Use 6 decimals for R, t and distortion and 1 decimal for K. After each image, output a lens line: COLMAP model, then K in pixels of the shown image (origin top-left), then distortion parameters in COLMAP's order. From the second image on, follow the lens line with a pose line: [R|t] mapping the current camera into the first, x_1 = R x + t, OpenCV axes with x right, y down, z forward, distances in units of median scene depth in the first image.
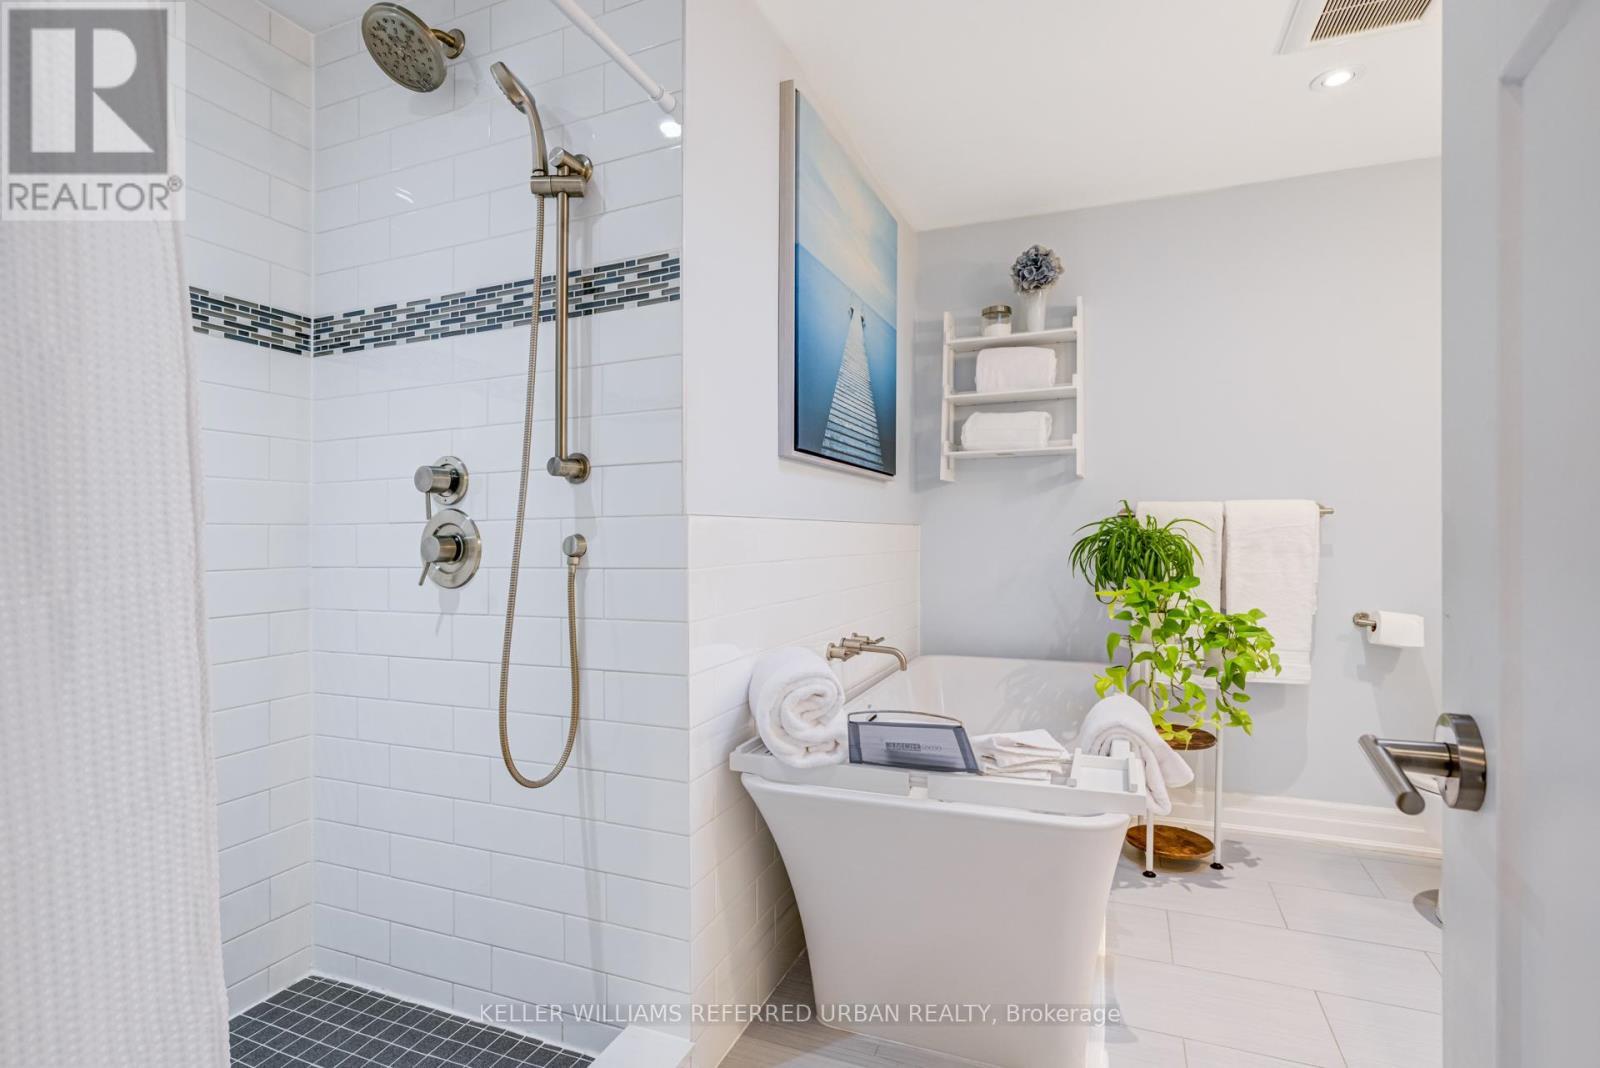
lens RADIAL K [[800.4, 0, 802.8], [0, 800.4, 502.0], [0, 0, 1]] dist [0.000622, 0.001100]
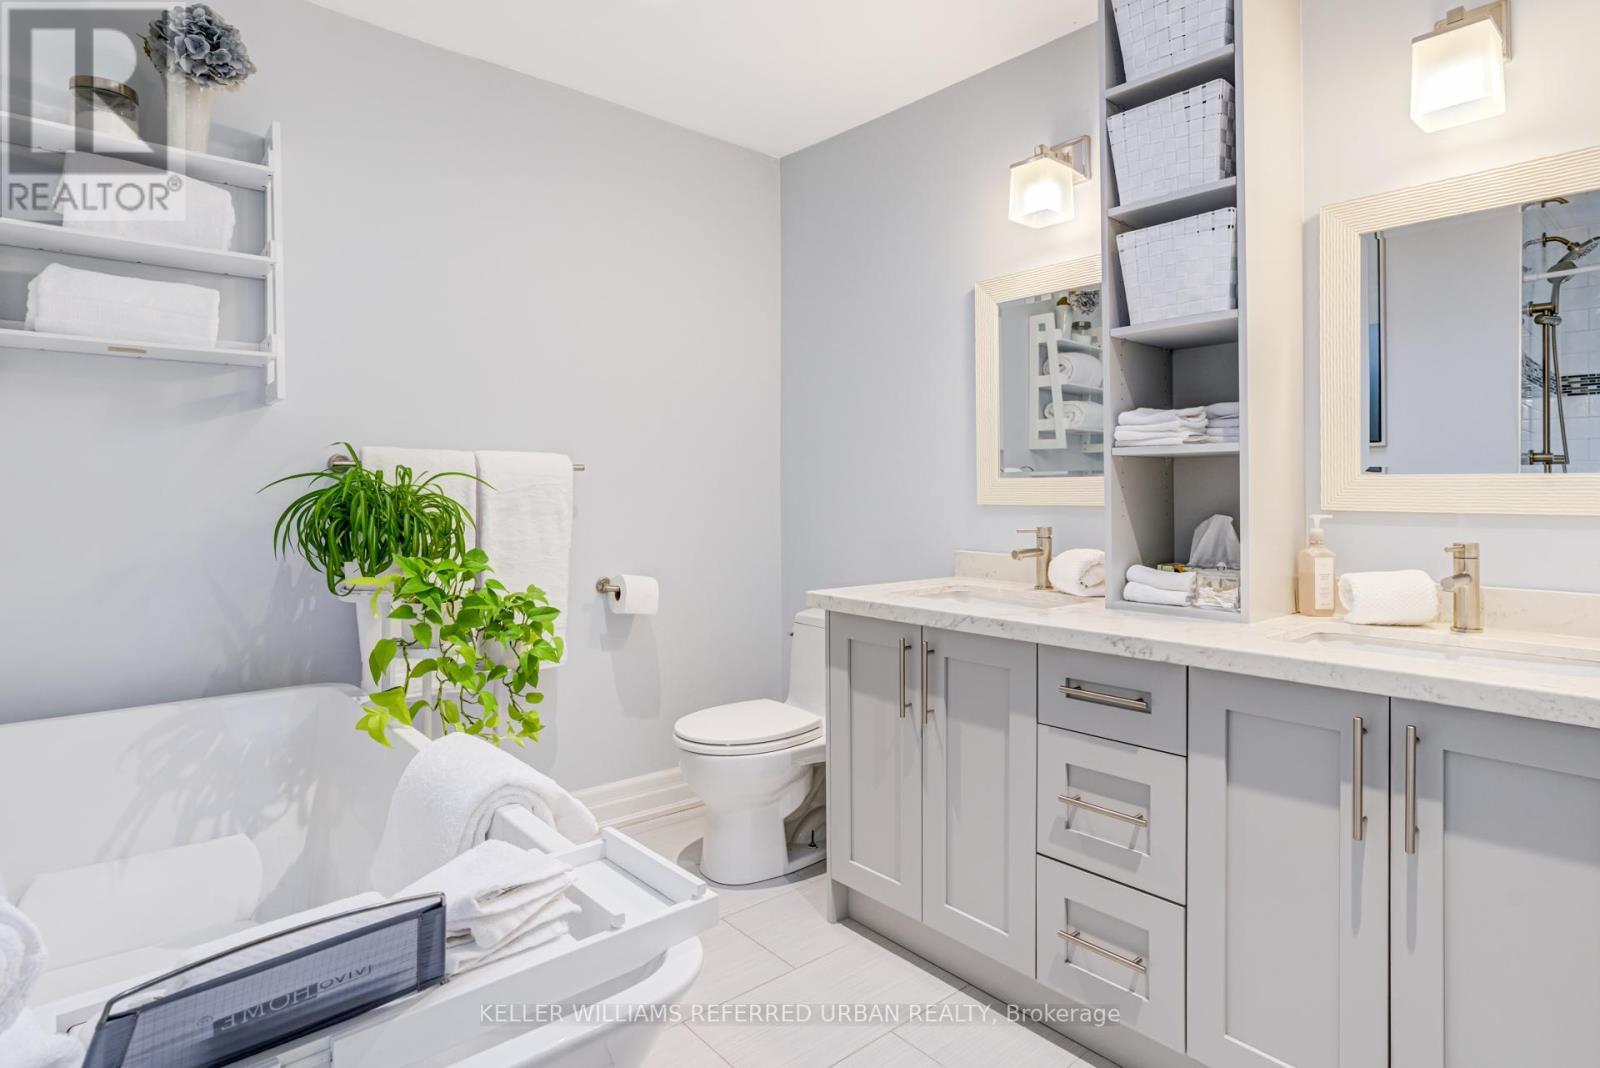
lens RADIAL K [[854.1, 0, 746.8], [0, 854.1, 491.1], [0, 0, 1]] dist [-0.002547, 0.018893]
pose [[0.463888, 0.008324, 0.885855, -0.101026], [-0.040470, 0.999111, 0.011805, 0.018714], [-0.884969, -0.041327, 0.463812, 0.395050]]
